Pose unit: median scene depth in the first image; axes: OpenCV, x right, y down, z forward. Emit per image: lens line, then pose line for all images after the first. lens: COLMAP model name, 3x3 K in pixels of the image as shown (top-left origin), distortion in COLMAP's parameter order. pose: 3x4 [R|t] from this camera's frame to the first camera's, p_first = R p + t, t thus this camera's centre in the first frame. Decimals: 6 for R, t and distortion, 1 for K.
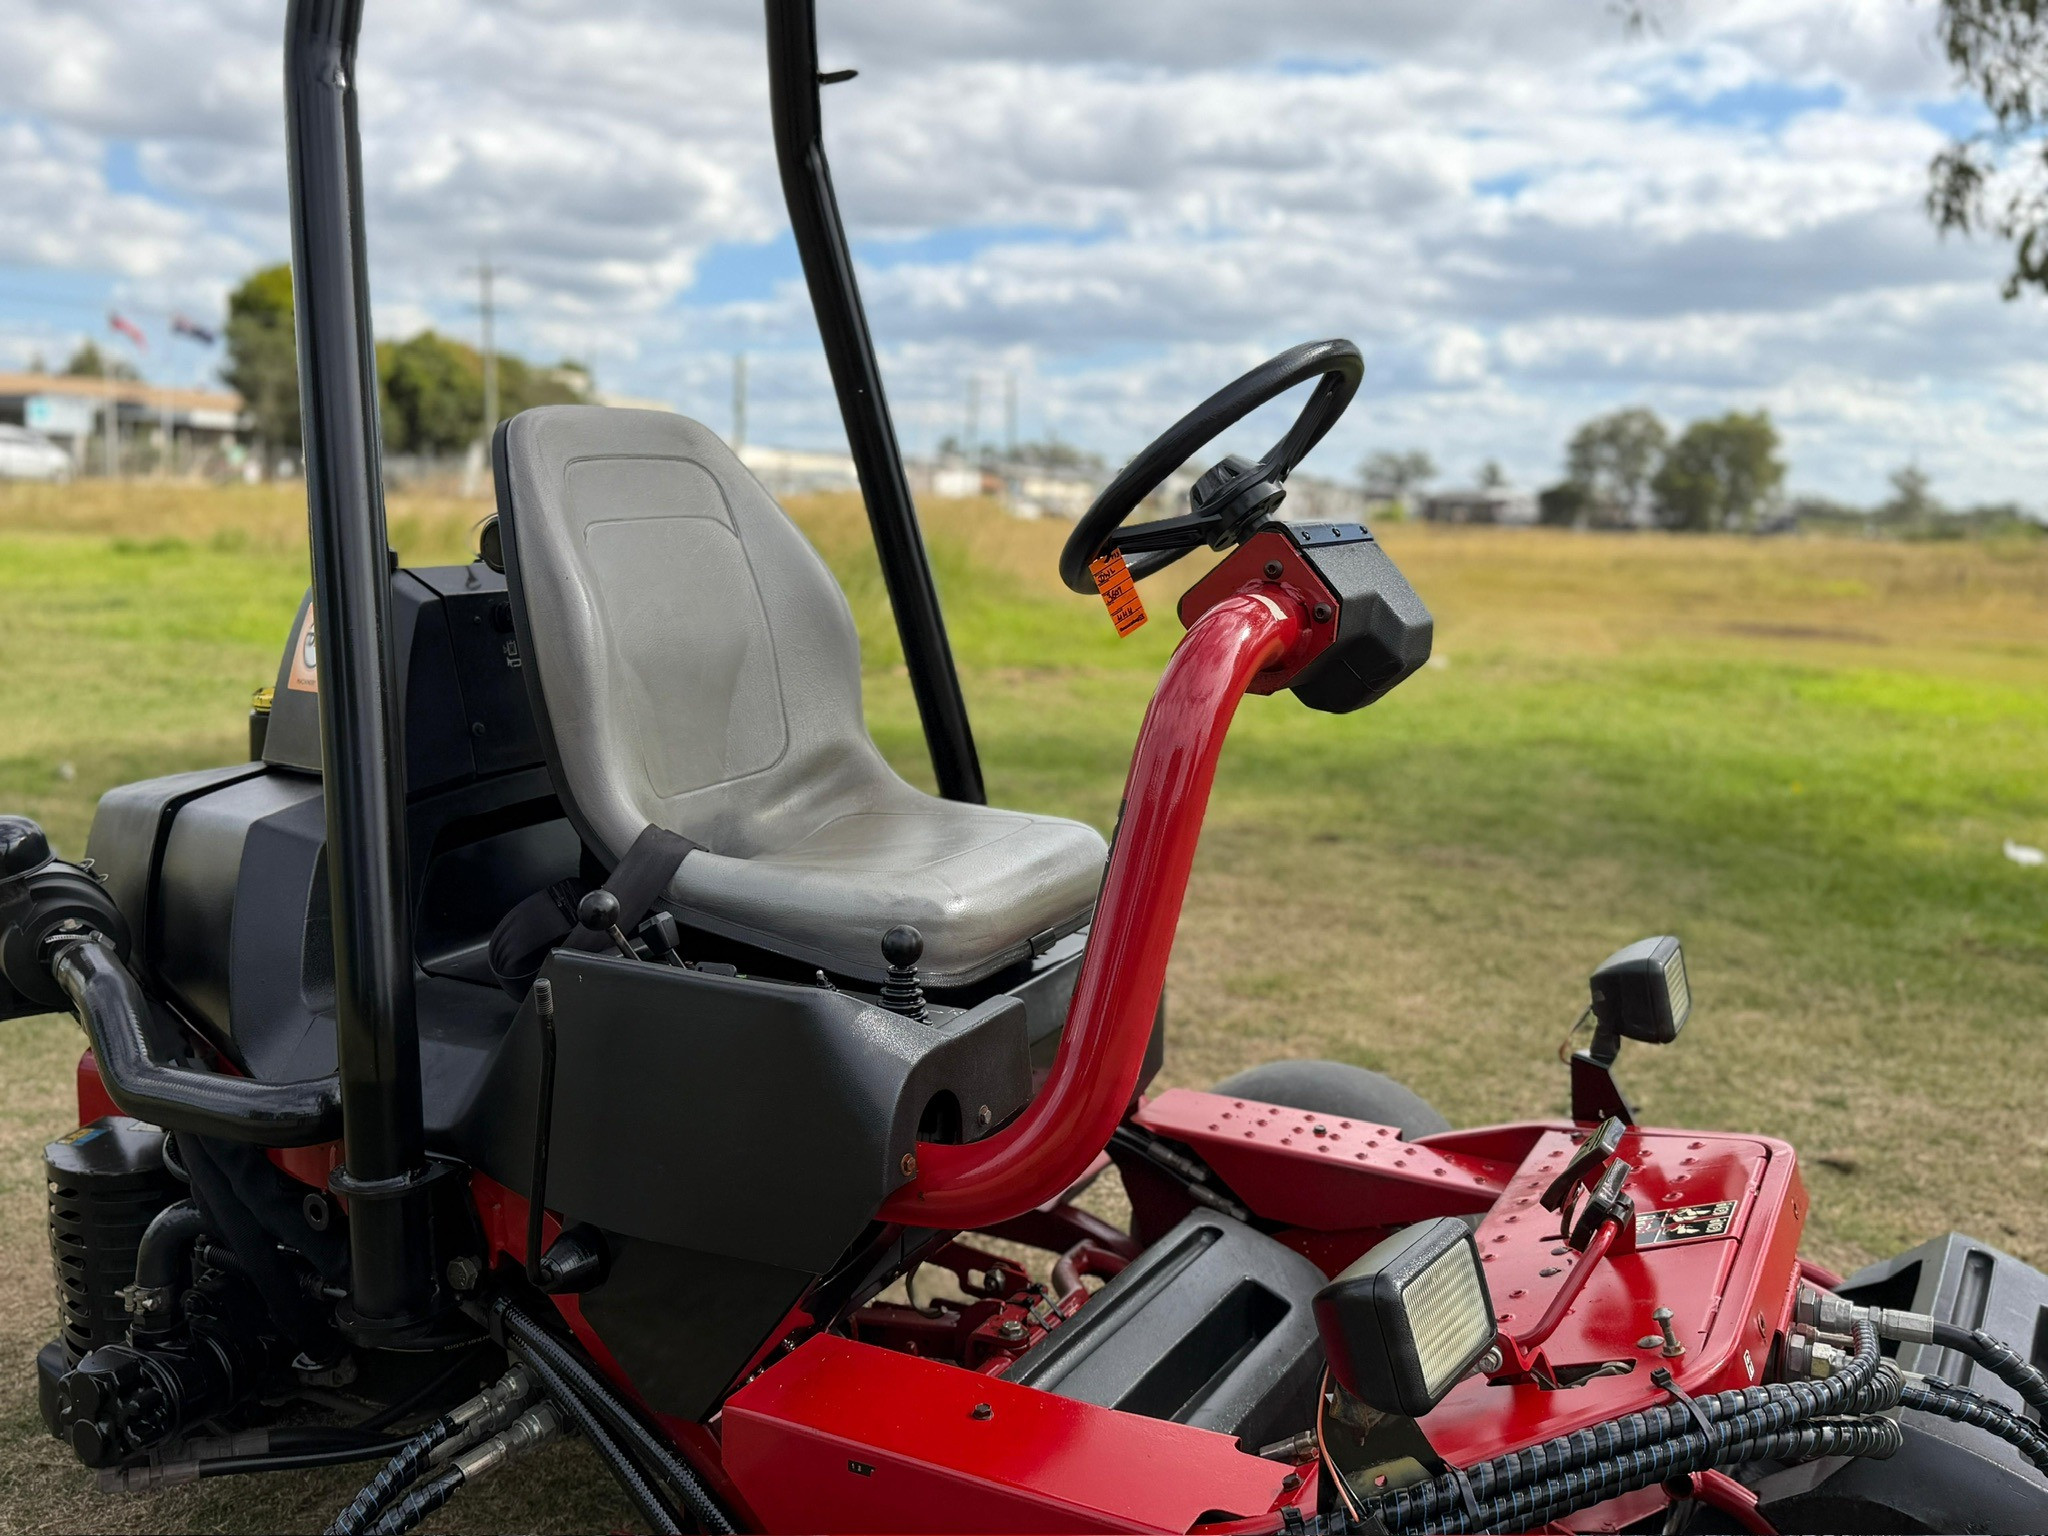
lens RADIAL K [[1869.1, 0, 1024.0], [0, 1869.1, 768.0], [0, 0, 1]] dist [0.162194, -0.330694]
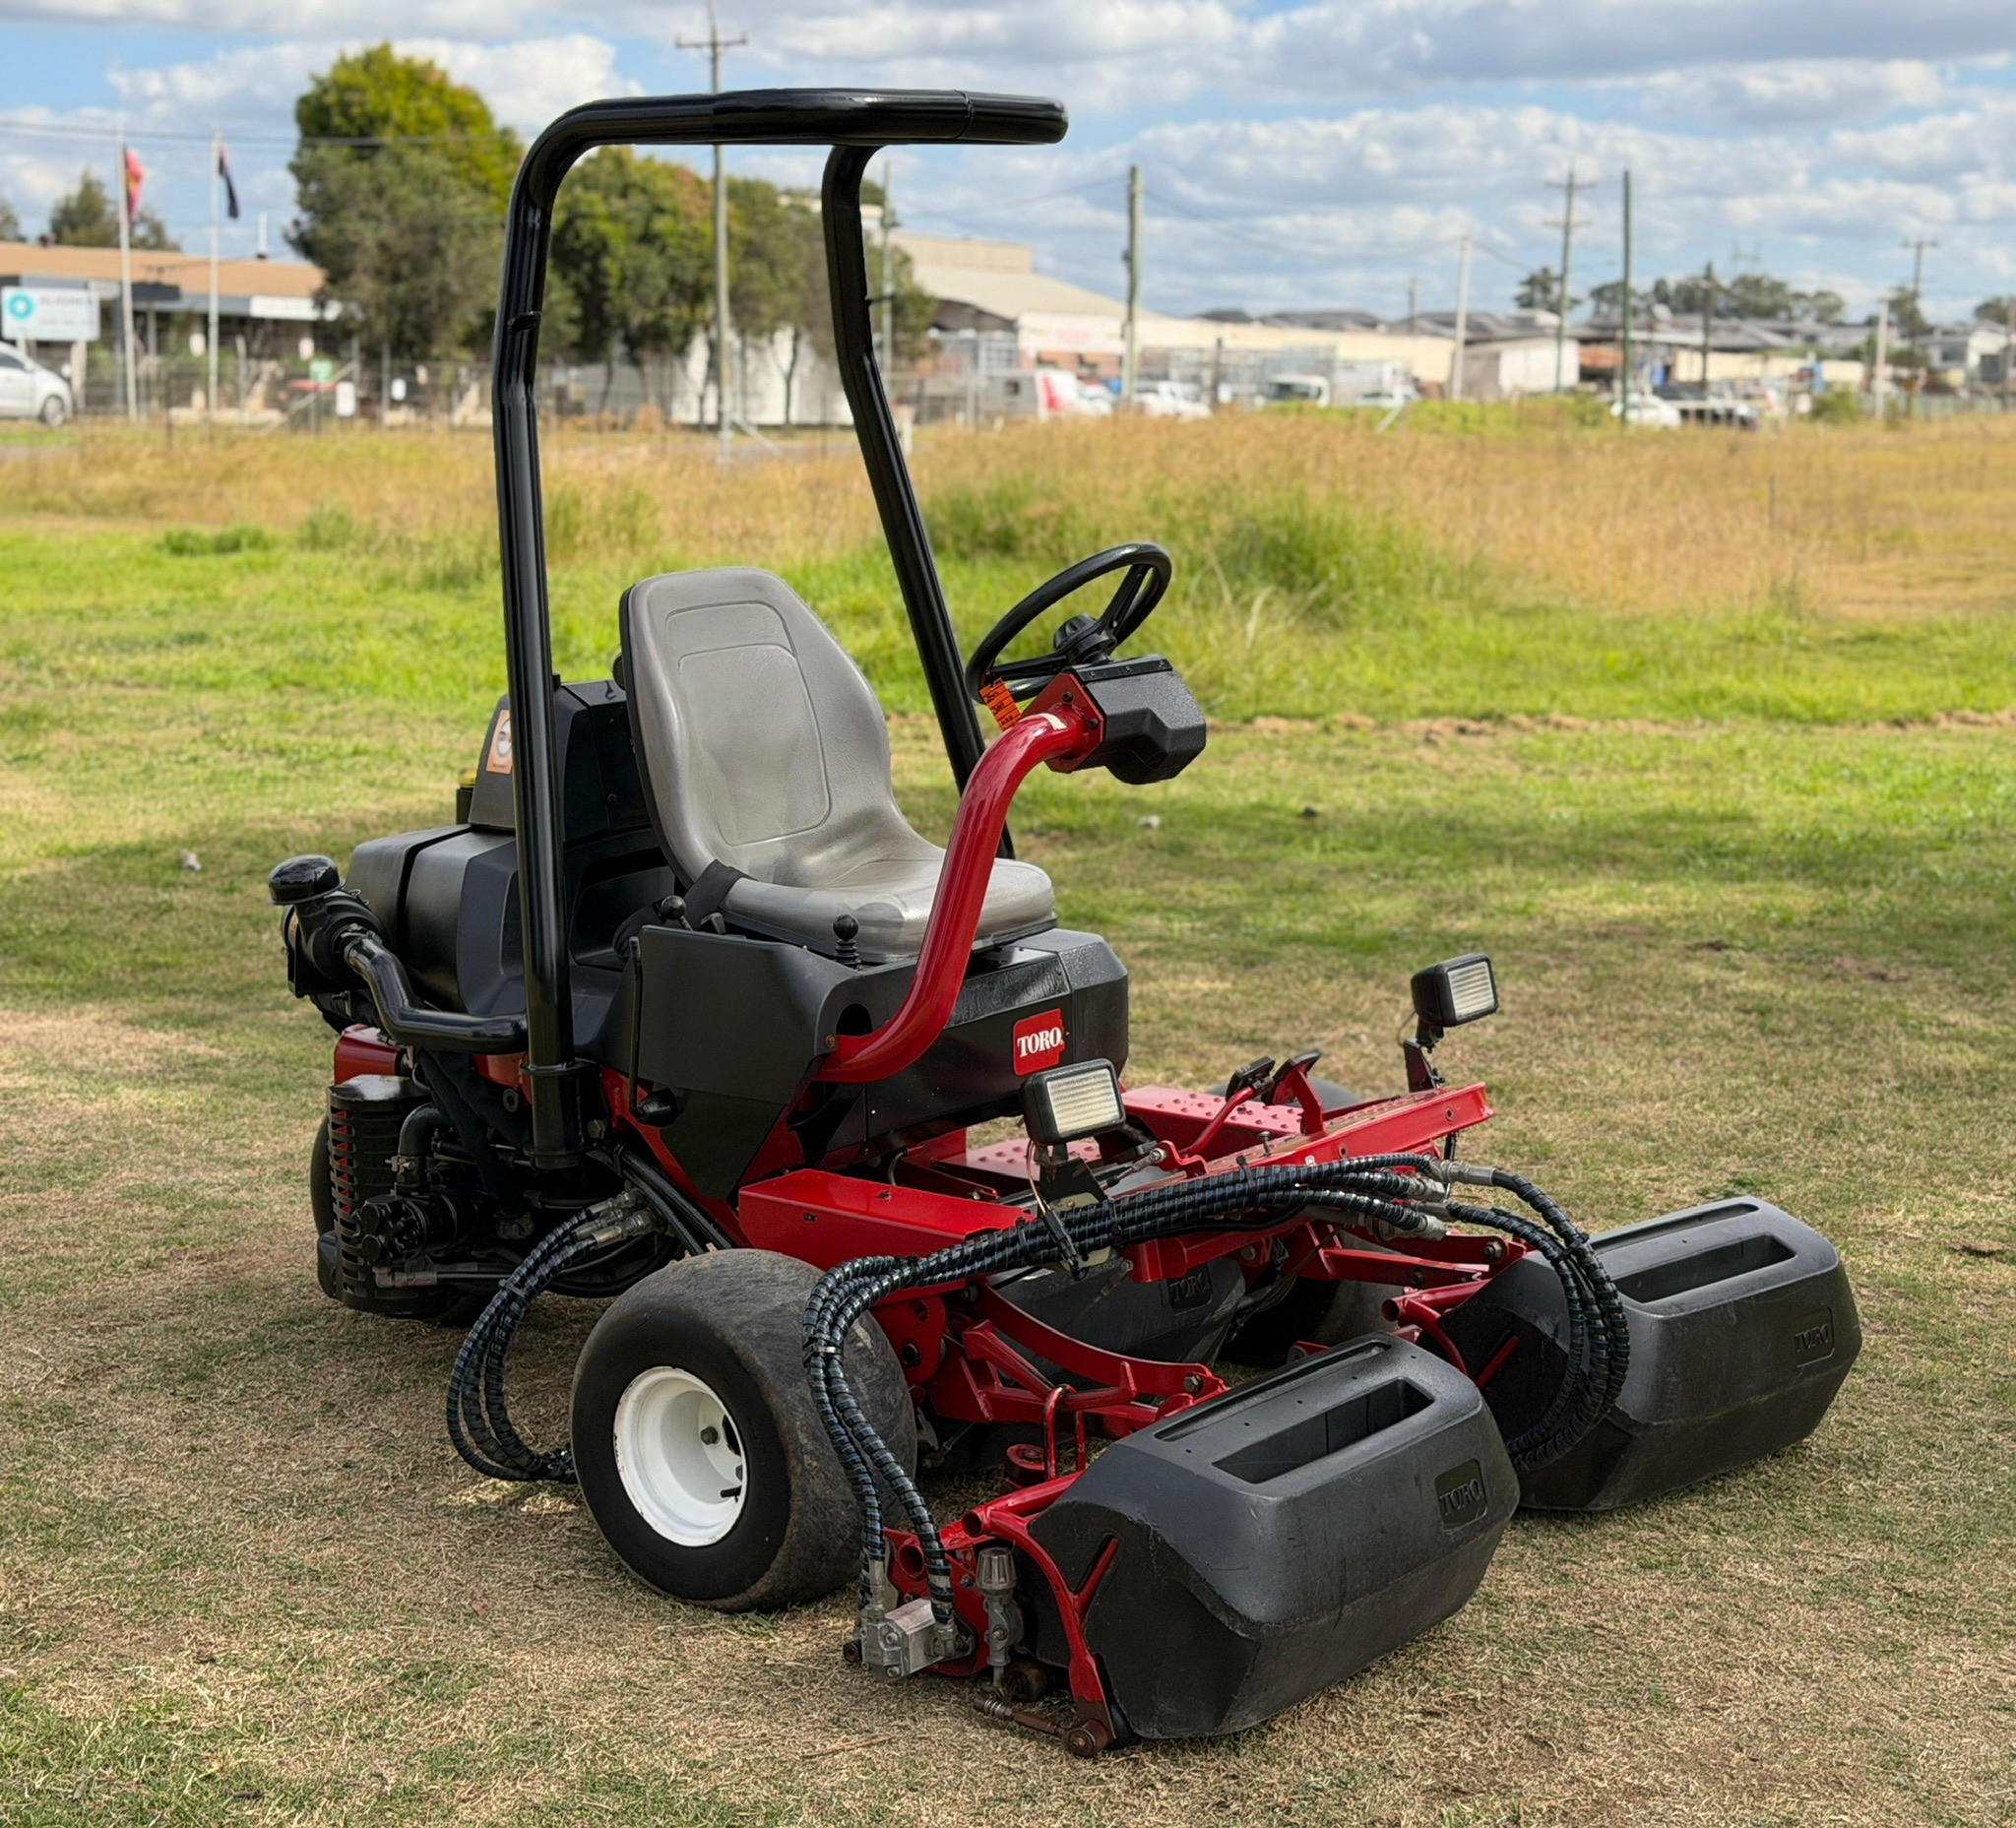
lens RADIAL K [[3621.2, 0, 1008.0], [0, 3621.2, 914.0], [0, 0, 1]] dist [0.015592, 0.009954]
pose [[0.980341, 0.003426, -0.197280, 0.547197], [-0.002353, 0.999981, 0.005669, 0.050898], [0.197296, -0.005093, 0.980331, -1.630192]]
